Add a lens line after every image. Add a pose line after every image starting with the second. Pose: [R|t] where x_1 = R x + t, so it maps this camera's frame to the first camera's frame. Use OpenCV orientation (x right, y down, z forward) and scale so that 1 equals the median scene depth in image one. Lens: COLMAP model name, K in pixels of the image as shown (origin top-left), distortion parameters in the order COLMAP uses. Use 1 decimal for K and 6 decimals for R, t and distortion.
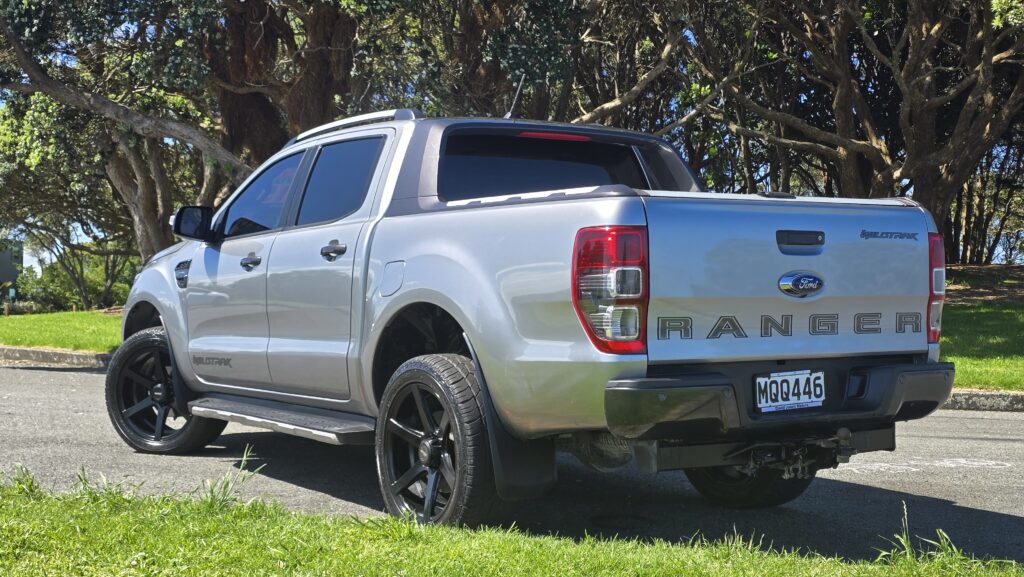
lens RADIAL K [[1417.8, 0, 512.0], [0, 1417.8, 288.5], [0, 0, 1]] dist [0.265426, -0.748438]
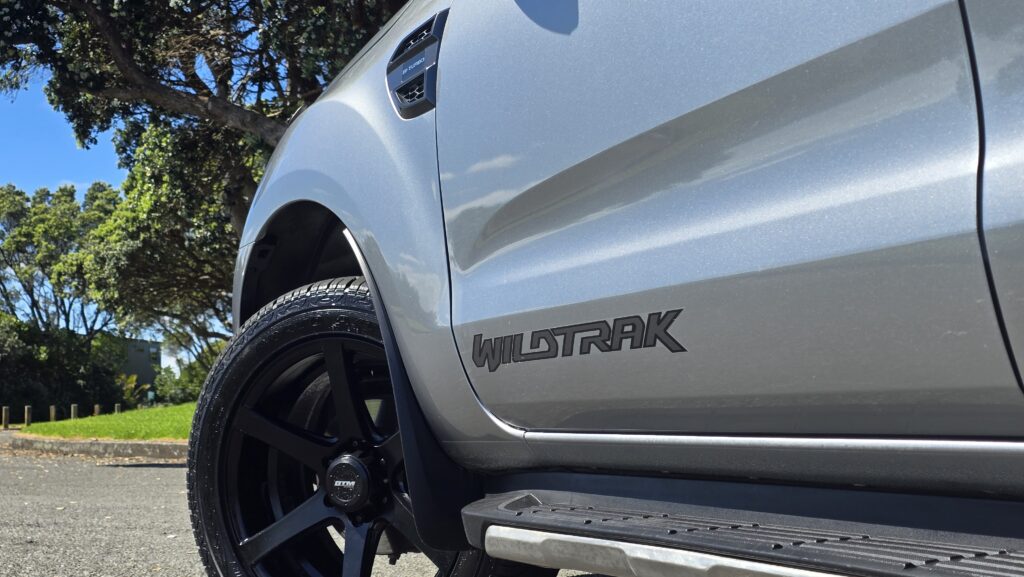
lens RADIAL K [[1417.8, 0, 512.0], [0, 1417.8, 288.5], [0, 0, 1]] dist [0.265426, -0.748438]
pose [[0.994820, -0.049257, -0.088924, -0.061455], [0.043541, 0.996928, -0.065112, 0.017925], [0.091858, 0.060903, 0.993908, 0.235576]]
